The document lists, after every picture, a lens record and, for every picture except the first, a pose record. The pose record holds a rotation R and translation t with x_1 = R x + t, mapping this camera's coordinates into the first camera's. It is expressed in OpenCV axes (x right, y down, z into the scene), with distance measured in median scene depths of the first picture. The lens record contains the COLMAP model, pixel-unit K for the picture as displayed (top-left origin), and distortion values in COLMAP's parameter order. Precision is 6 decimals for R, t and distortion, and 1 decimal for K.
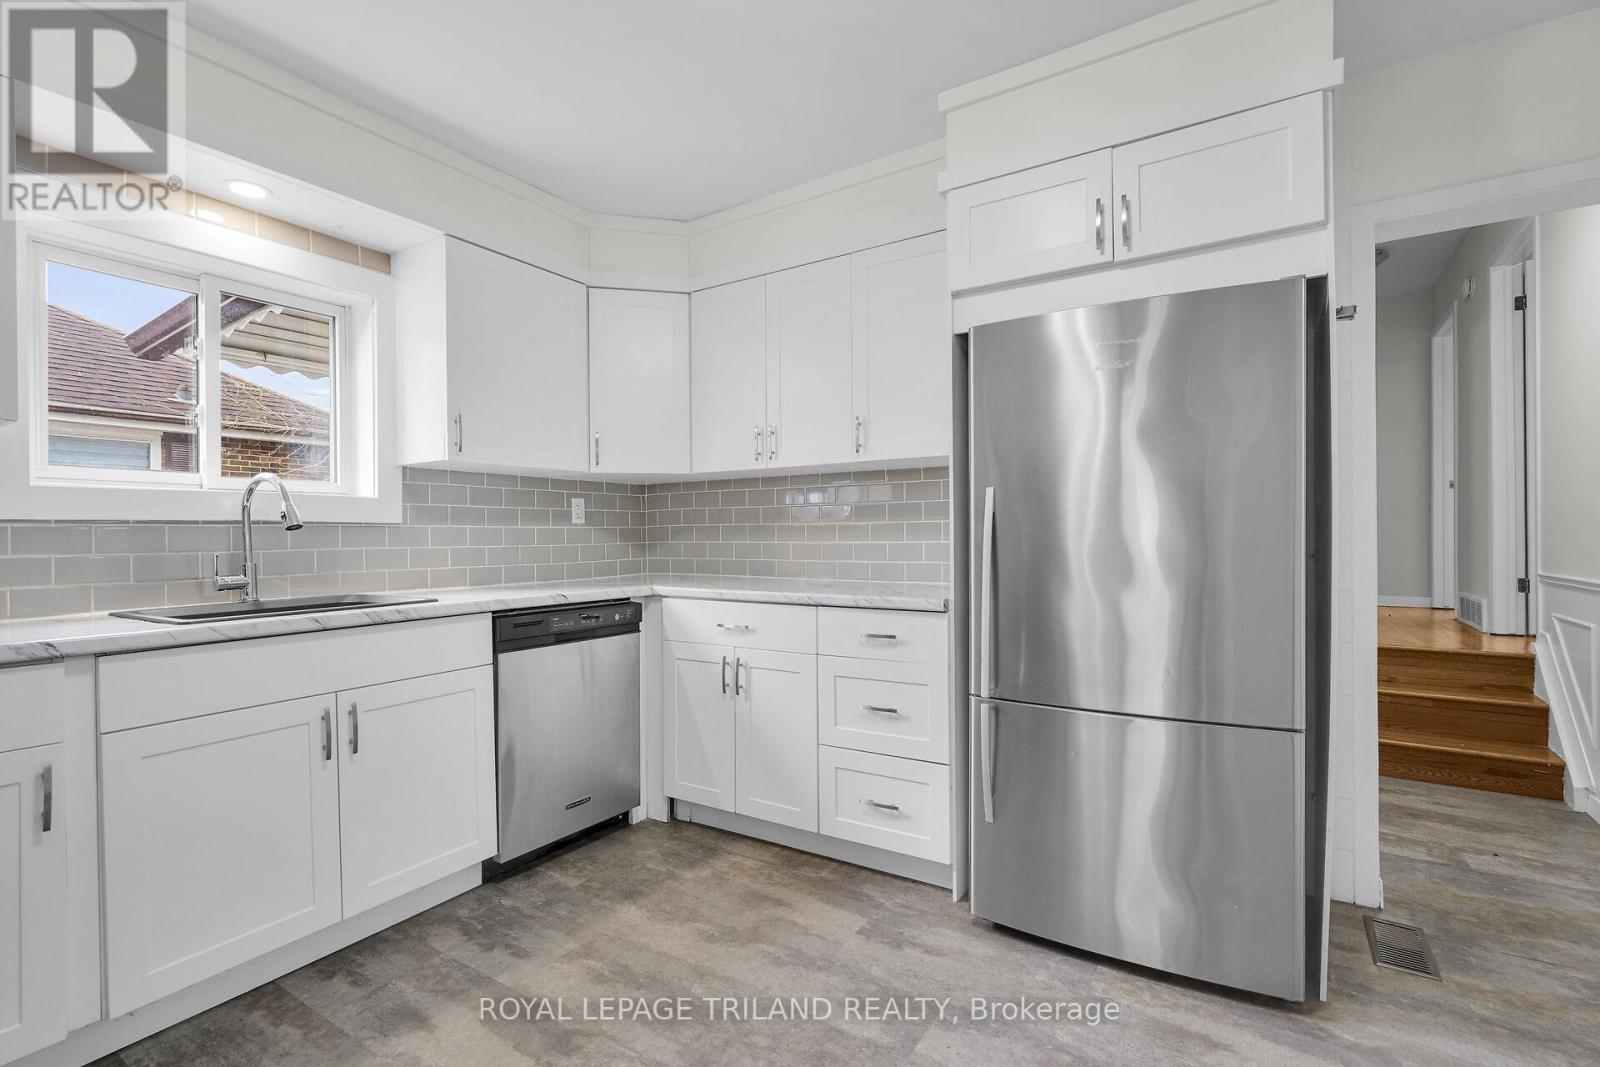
lens RADIAL K [[733.7, 0, 797.5], [0, 733.7, 537.4], [0, 0, 1]] dist [-0.005796, 0.003823]
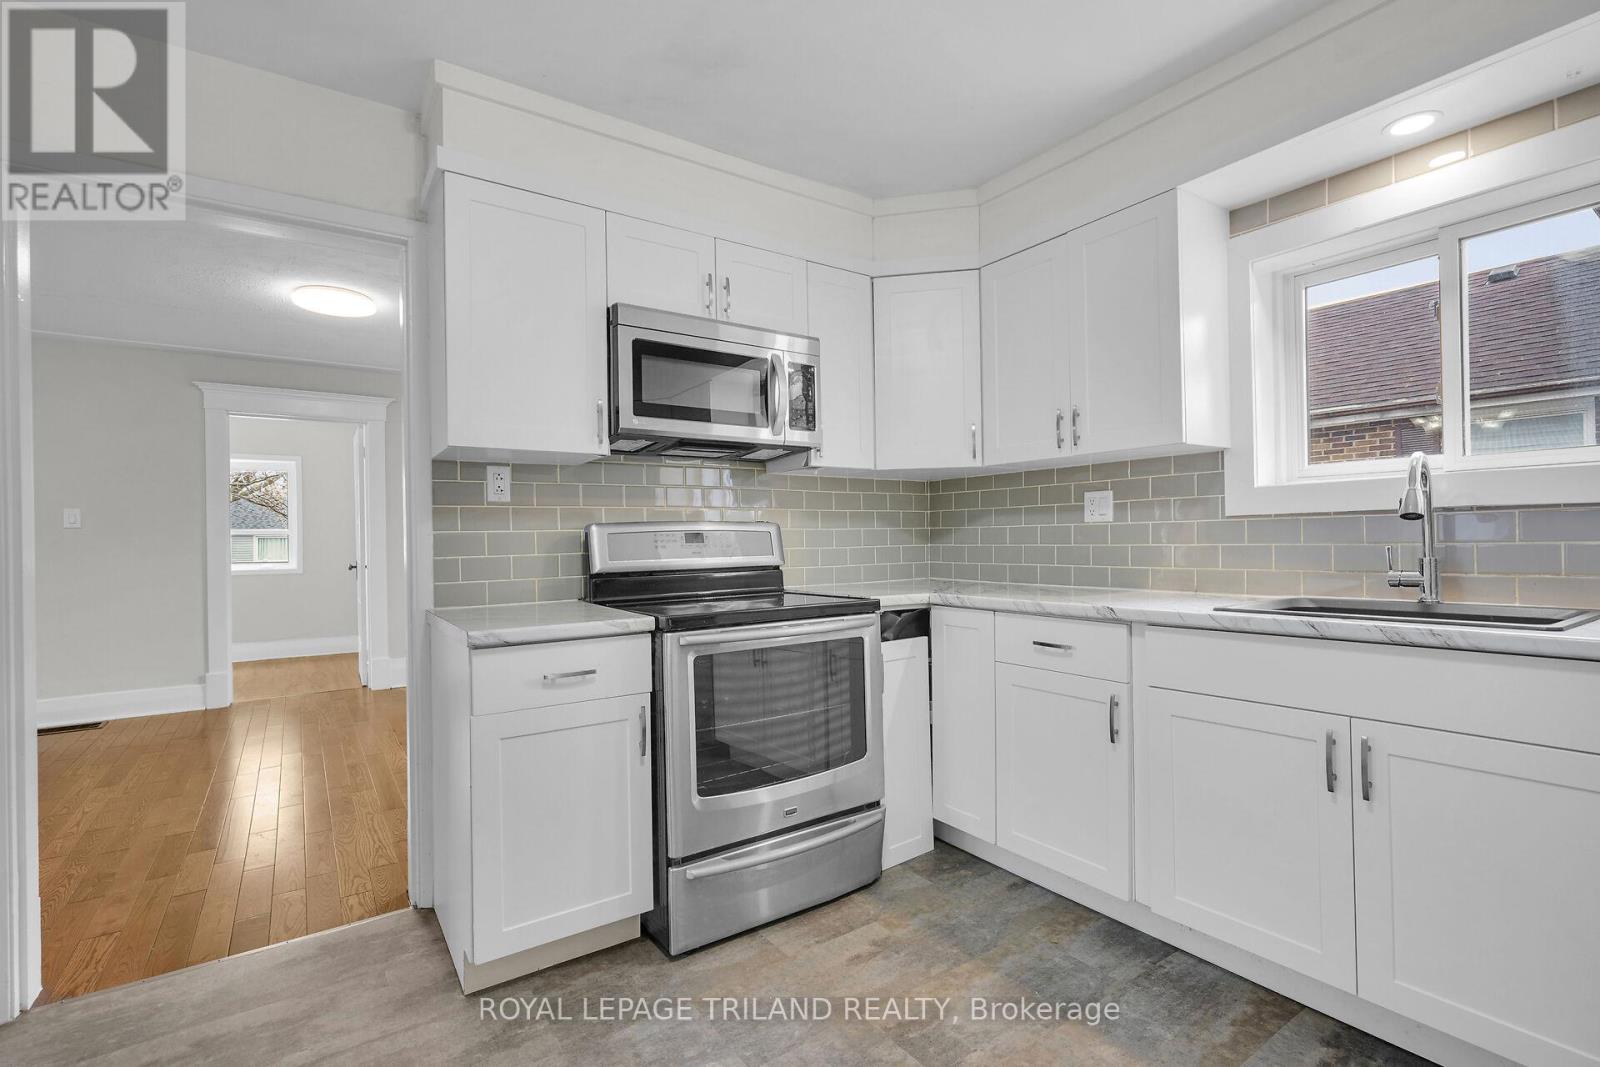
lens RADIAL K [[733.7, 0, 797.5], [0, 733.7, 537.4], [0, 0, 1]] dist [-0.005796, 0.003823]
pose [[-0.377576, 0.012782, -0.925890, 0.295697], [0.017106, 0.999830, 0.006827, -0.006405], [0.925820, -0.013261, -0.377731, 0.588248]]
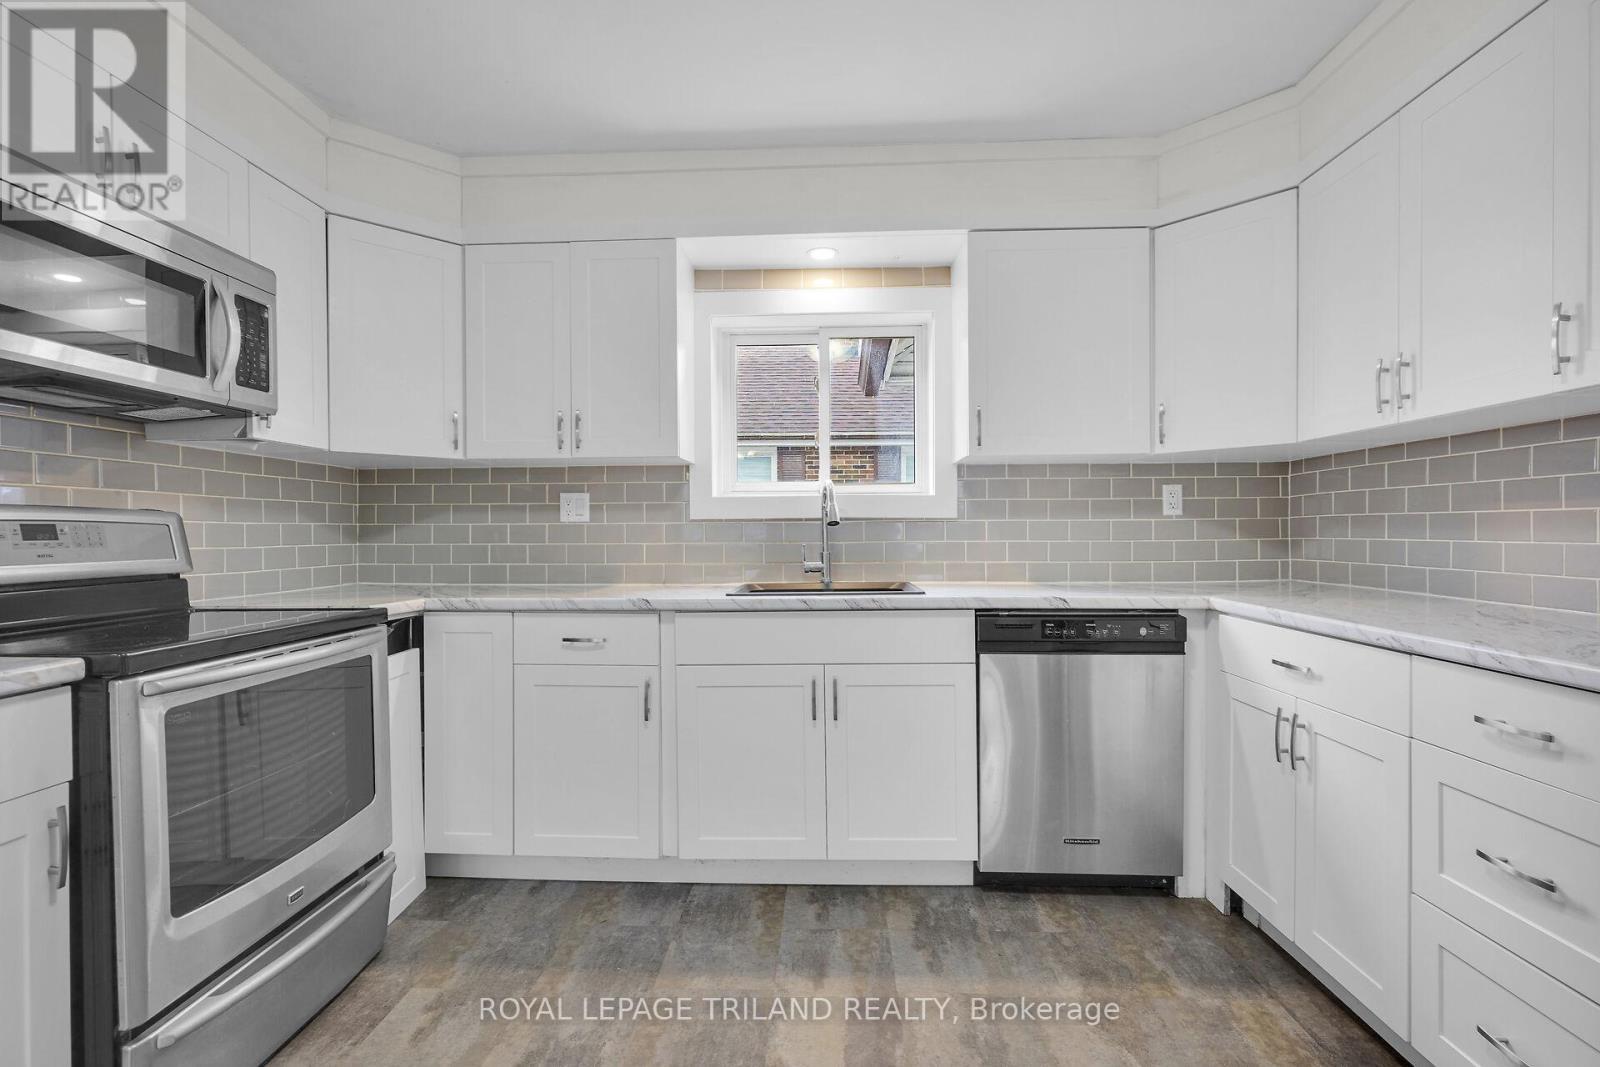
lens RADIAL K [[733.7, 0, 797.5], [0, 733.7, 537.4], [0, 0, 1]] dist [-0.005796, 0.003823]
pose [[0.505240, 0.012157, -0.862893, 0.286567], [-0.001394, 0.999911, 0.013271, -0.005662], [0.862978, -0.005502, 0.505212, 0.296193]]
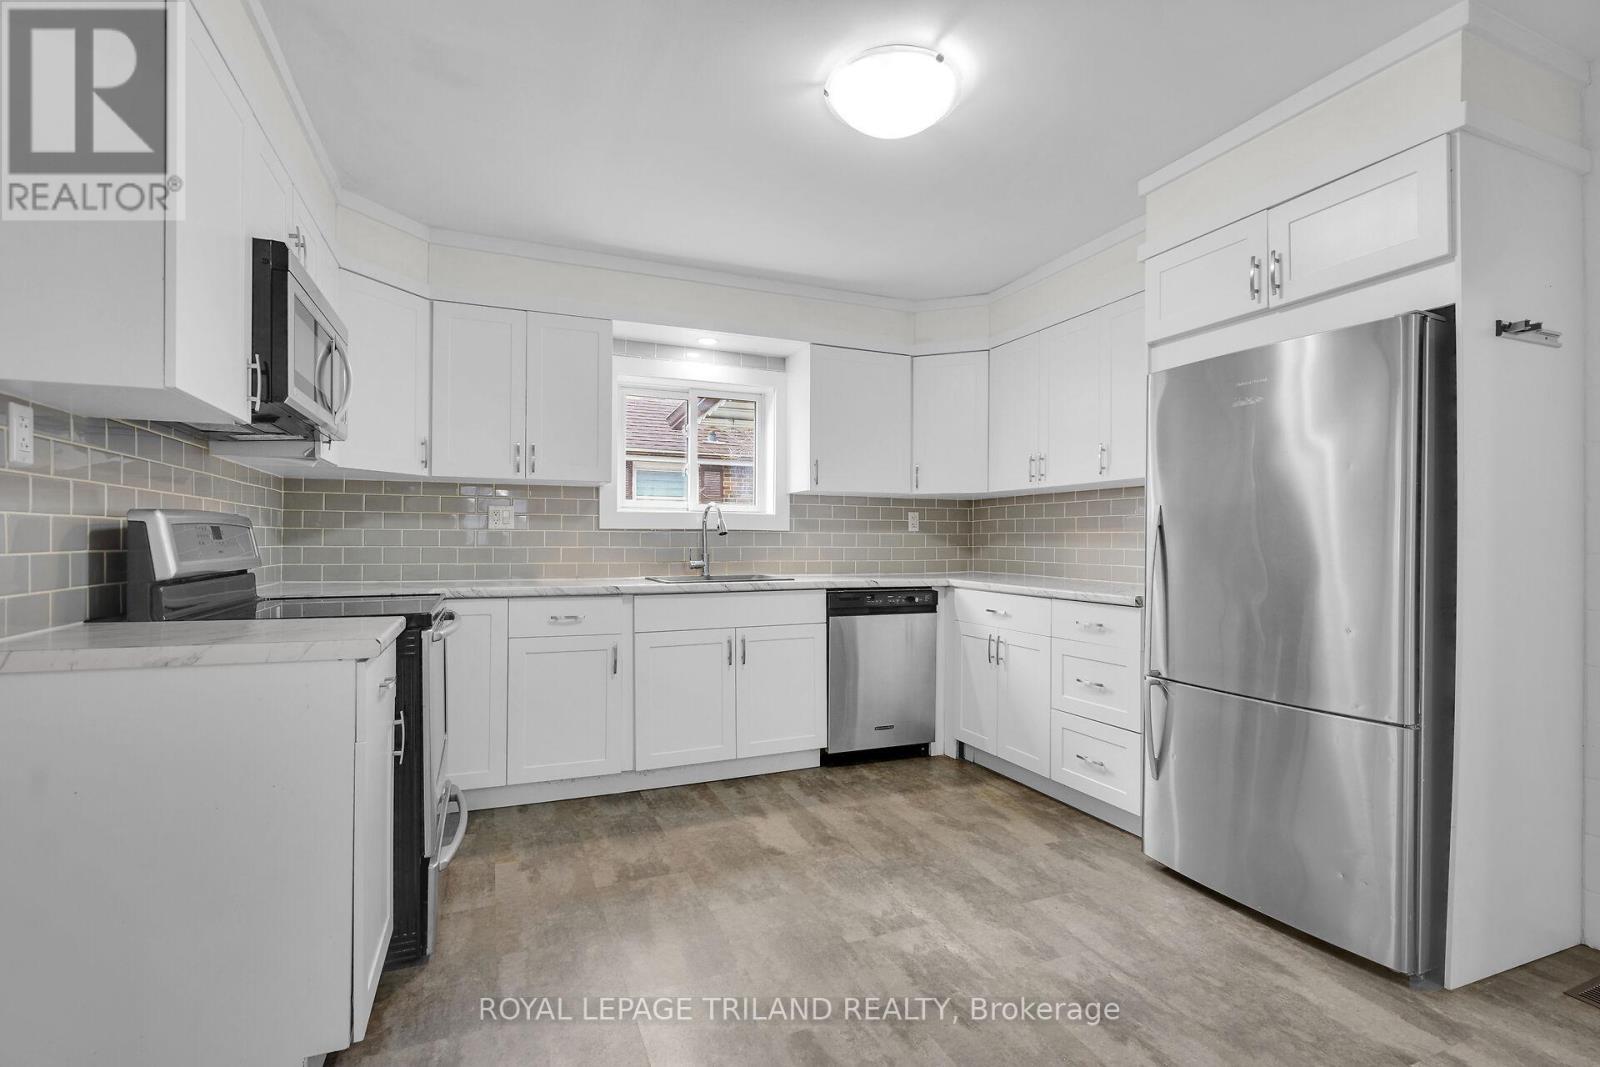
lens RADIAL K [[733.7, 0, 797.5], [0, 733.7, 537.4], [0, 0, 1]] dist [-0.005796, 0.003823]
pose [[0.825801, 0.010292, -0.563867, 0.384905], [-0.013912, 0.999901, -0.002123, -0.002784], [0.563789, 0.009598, 0.825863, -0.295739]]
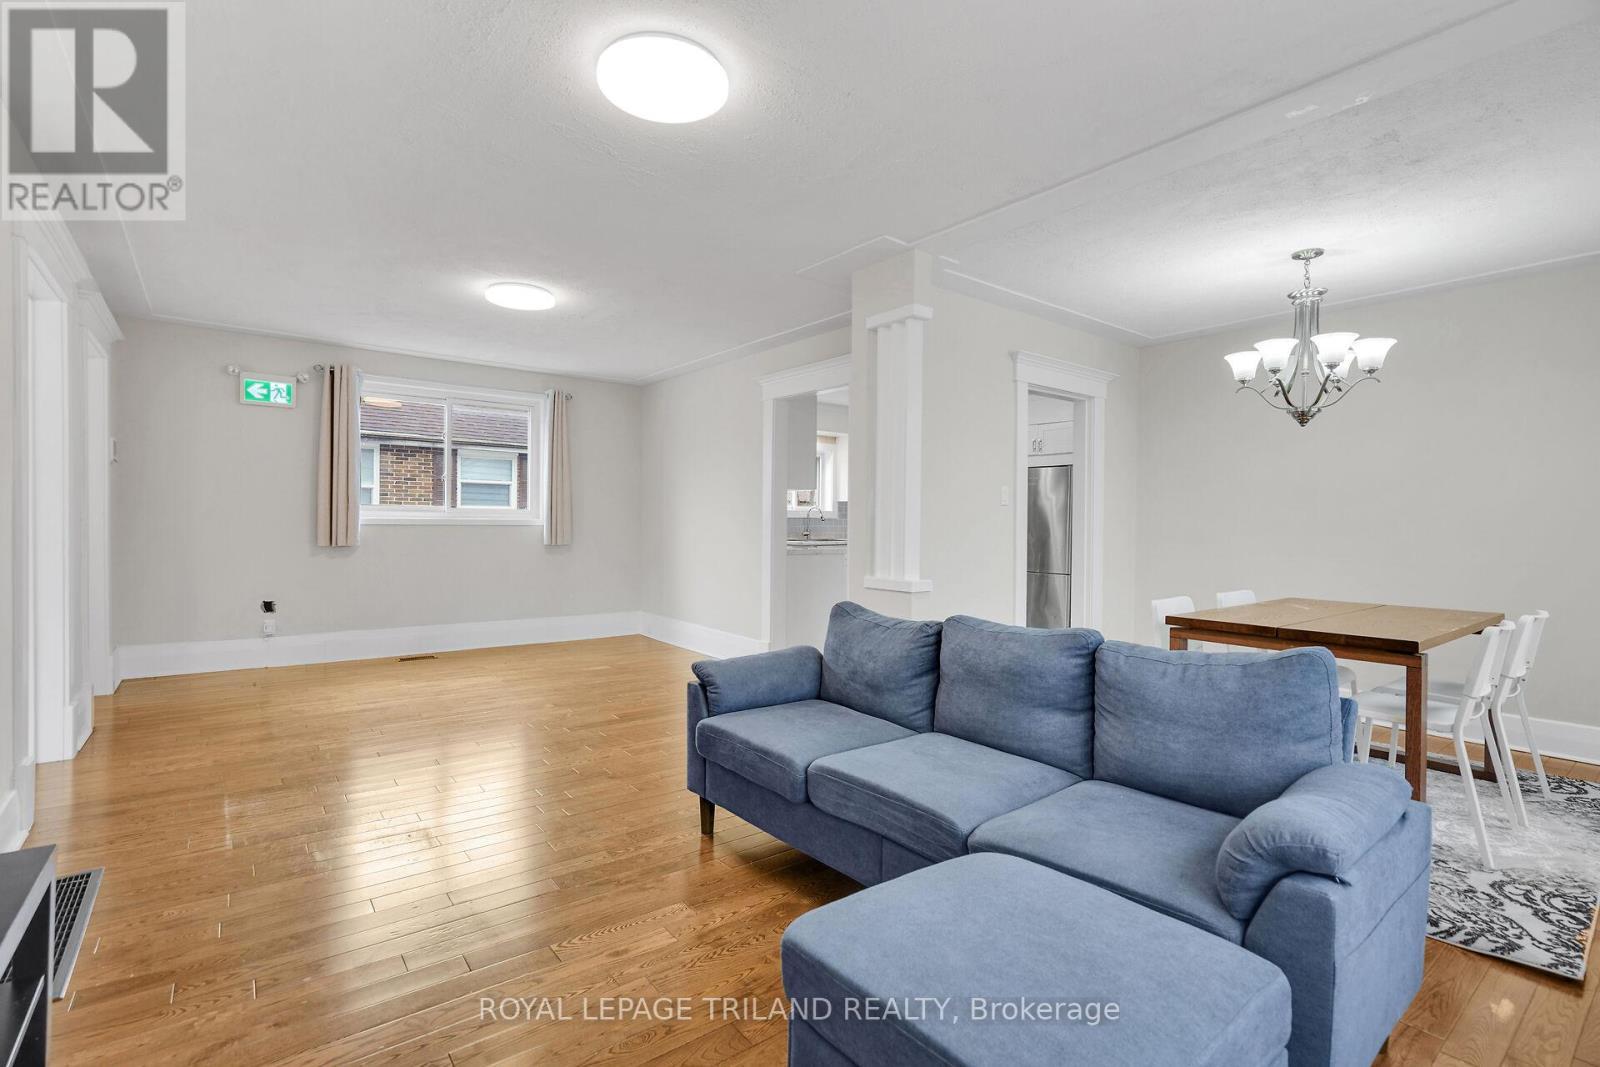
lens RADIAL K [[733.7, 0, 797.5], [0, 733.7, 537.4], [0, 0, 1]] dist [-0.005796, 0.003823]
pose [[0.948964, 0.012452, -0.315138, 0.367823], [-0.009768, 0.999901, 0.010095, 0.035955], [0.315233, -0.006502, 0.948992, -2.433618]]
